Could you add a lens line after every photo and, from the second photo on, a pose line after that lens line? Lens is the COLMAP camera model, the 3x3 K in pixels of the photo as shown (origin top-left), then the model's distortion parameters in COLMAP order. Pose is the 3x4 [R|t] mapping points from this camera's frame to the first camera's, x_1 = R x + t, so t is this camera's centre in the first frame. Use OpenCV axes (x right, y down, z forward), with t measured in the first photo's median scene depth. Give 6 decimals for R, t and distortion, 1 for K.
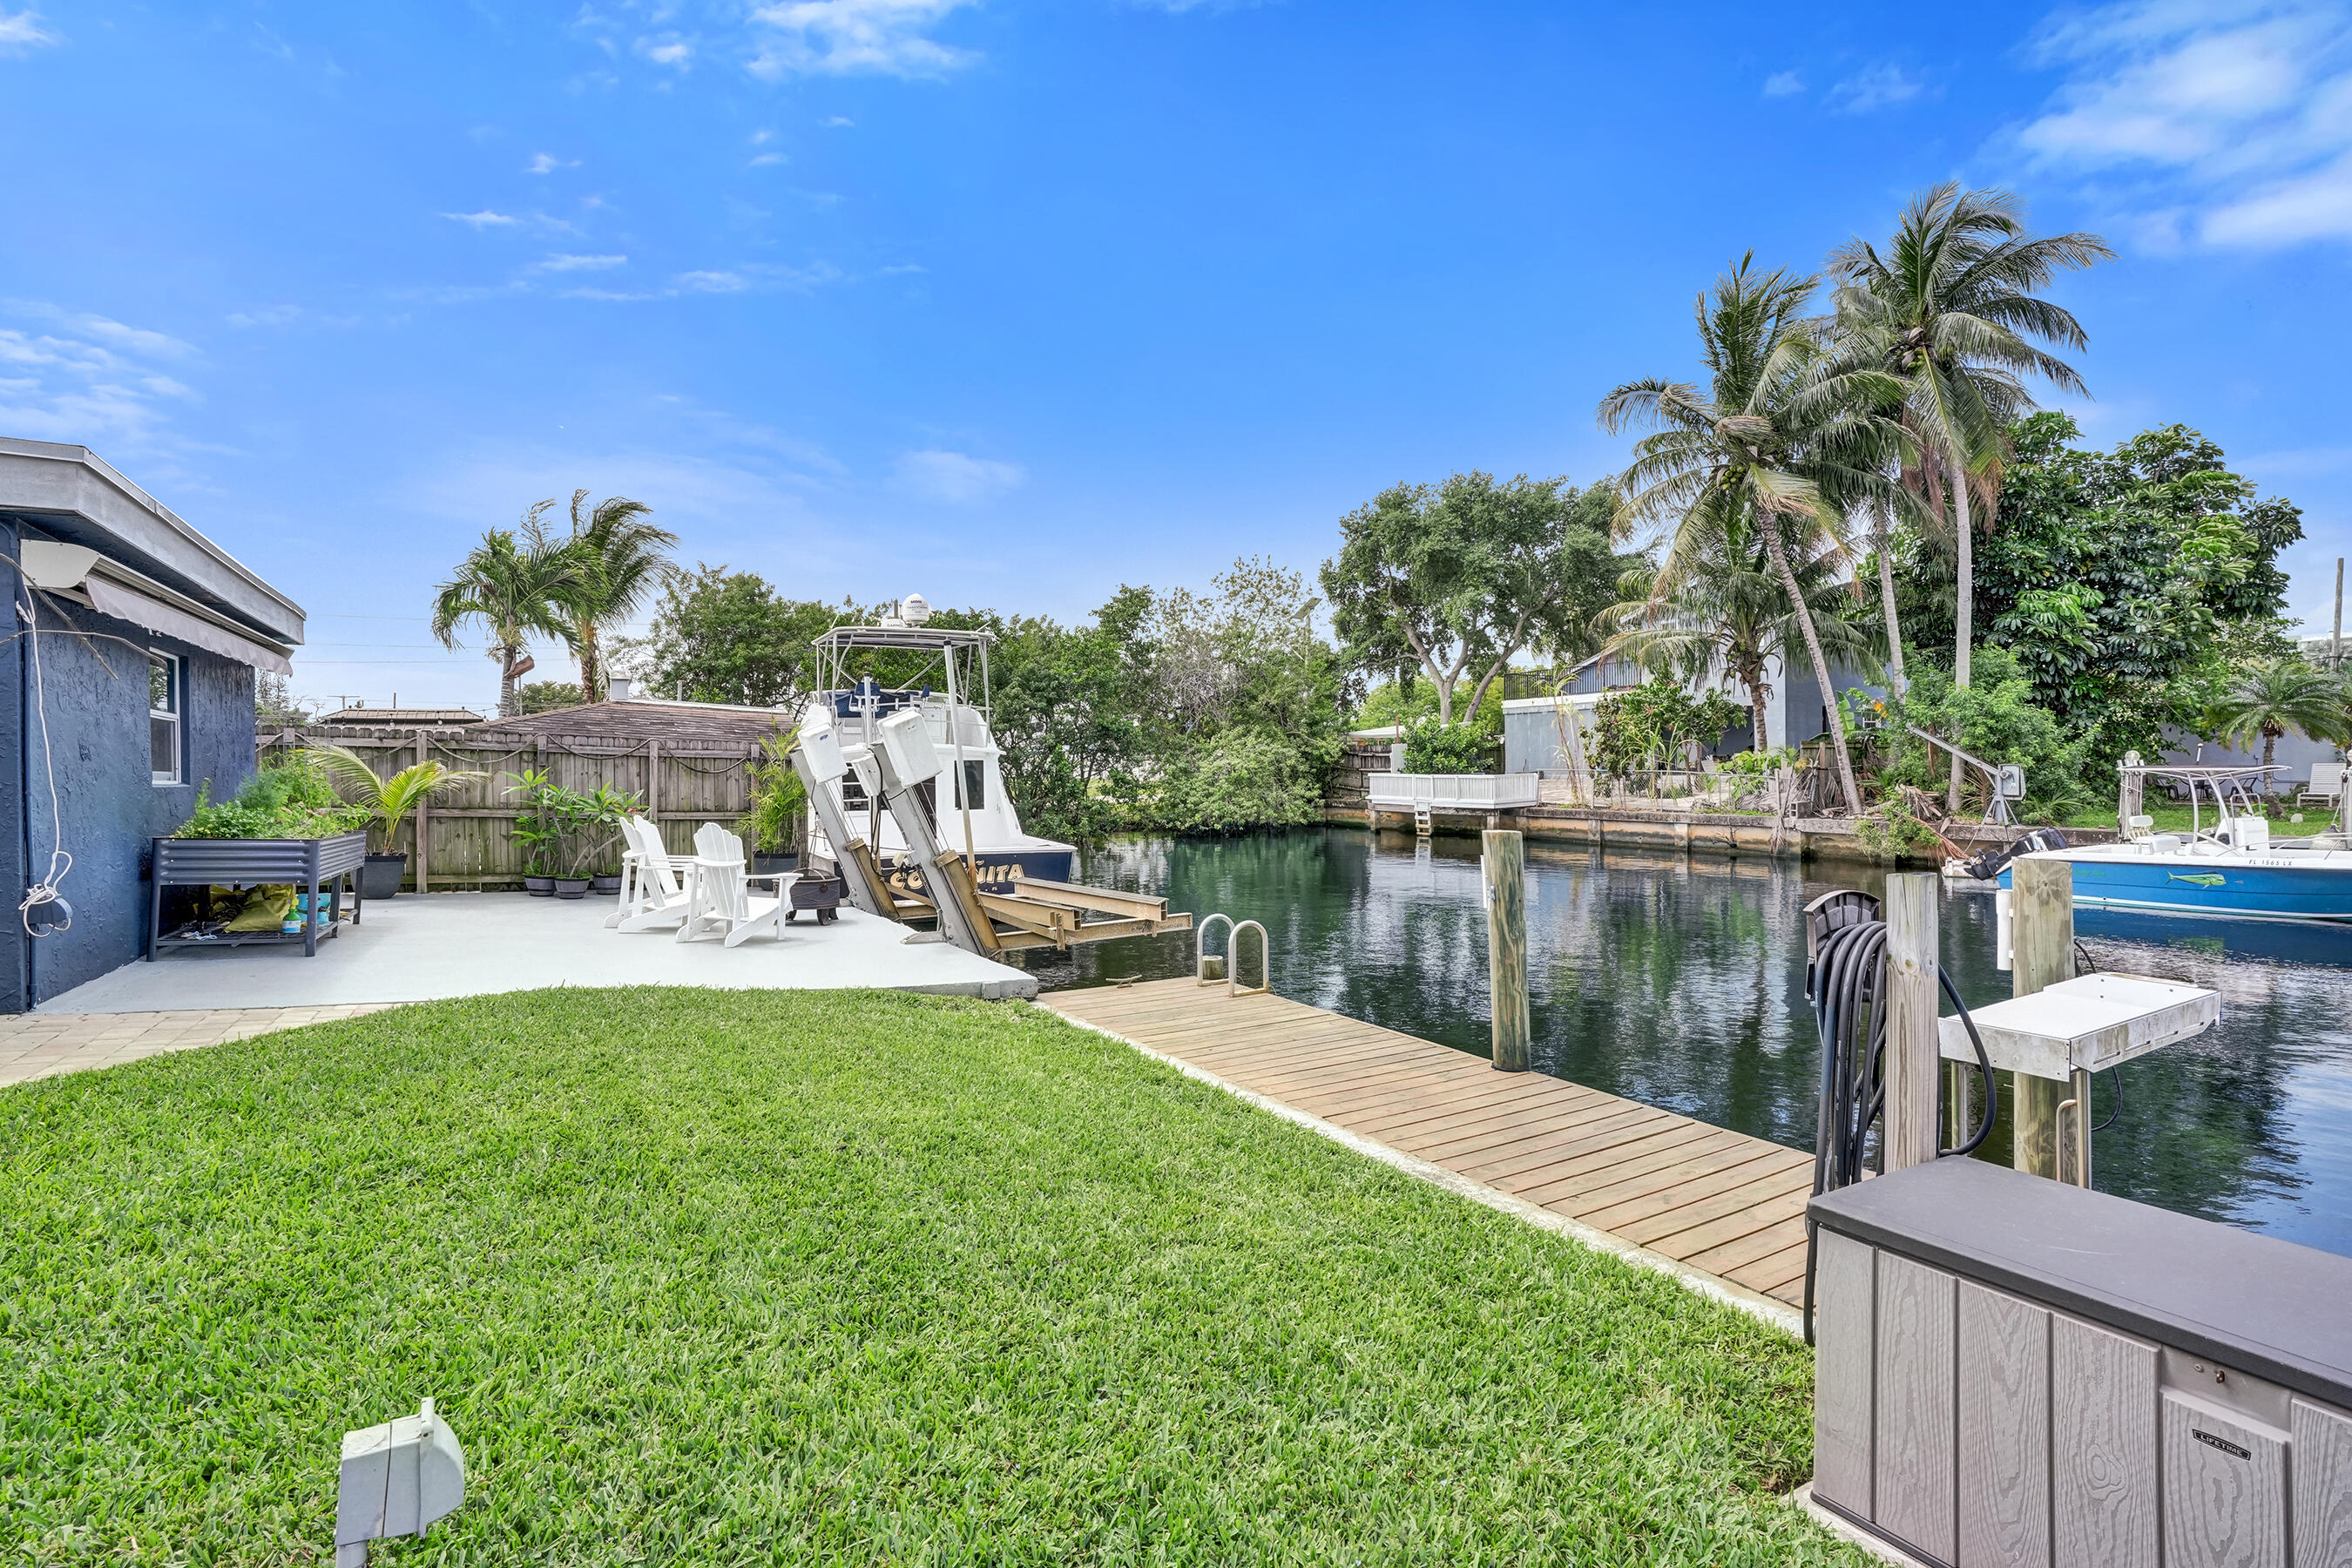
lens RADIAL K [[1120.9, 0, 1196.9], [0, 1120.9, 764.0], [0, 0, 1]] dist [-0.037390, 0.008812]
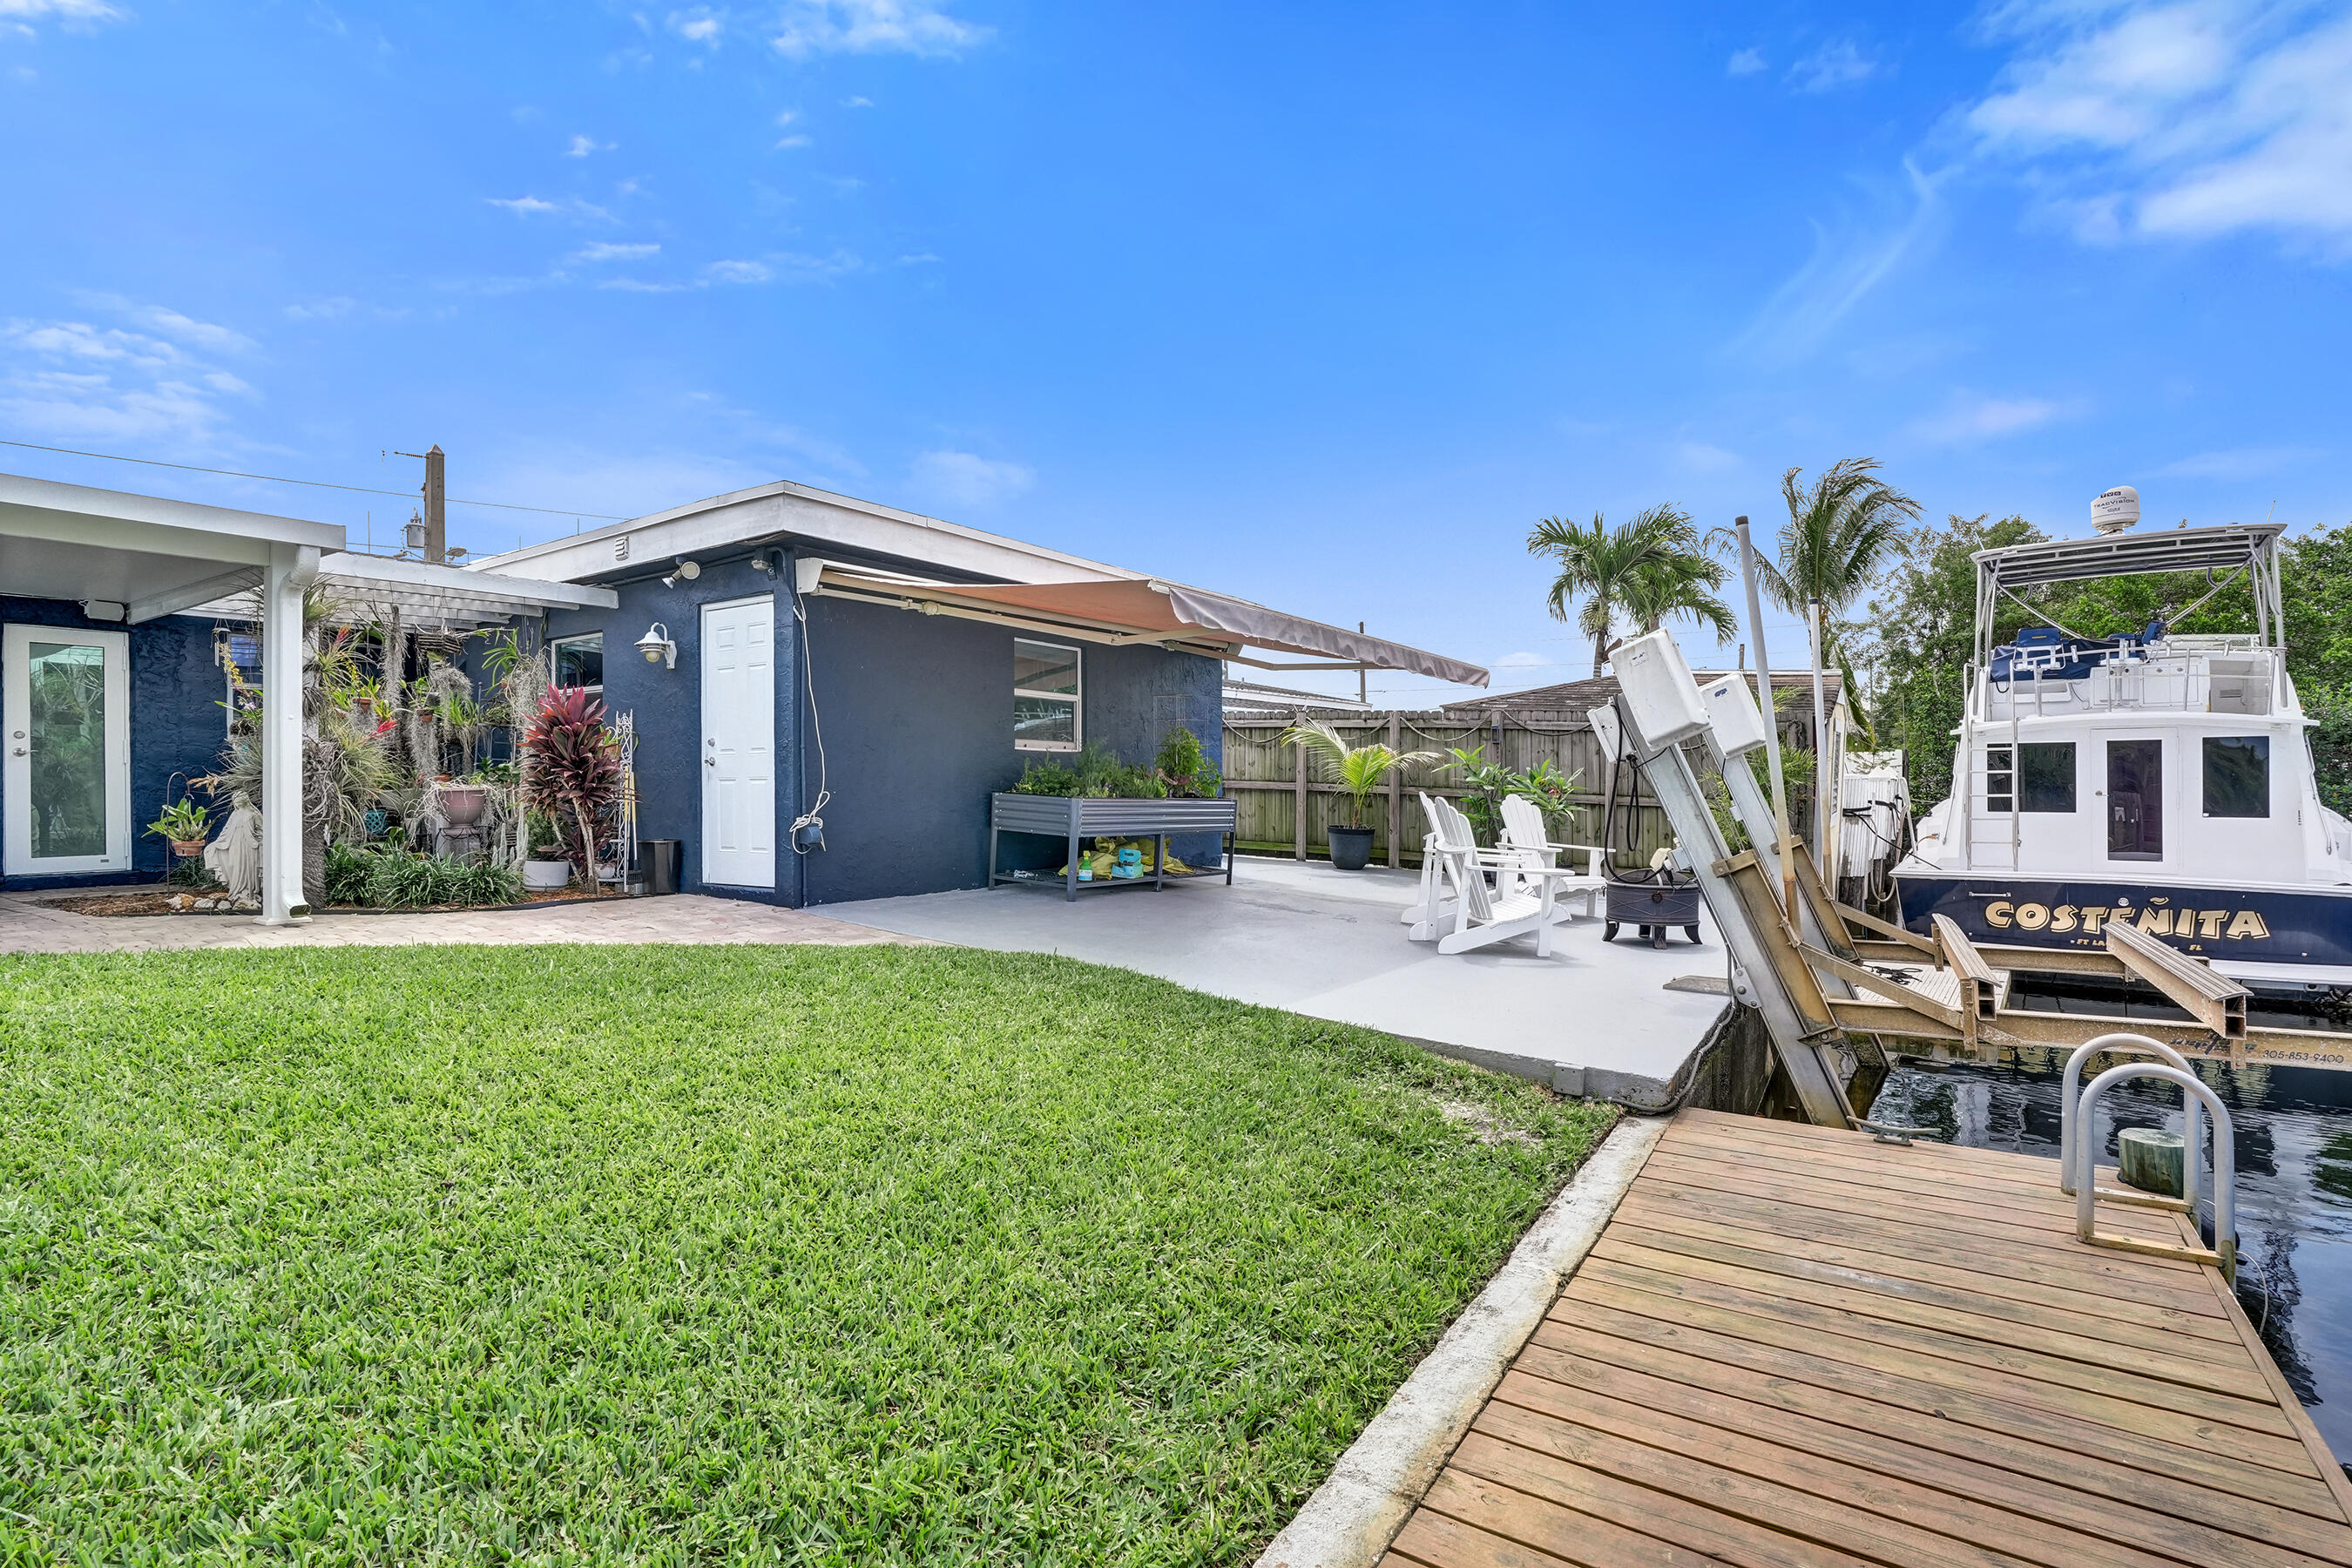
lens RADIAL K [[1120.9, 0, 1157.4], [0, 1120.9, 791.7], [0, 0, 1]] dist [-0.037390, 0.008812]
pose [[0.415873, 0.017566, -0.909253, 0.075050], [0.000654, 0.999807, 0.019614, 0.011550], [0.909422, -0.008752, 0.415782, 0.169852]]
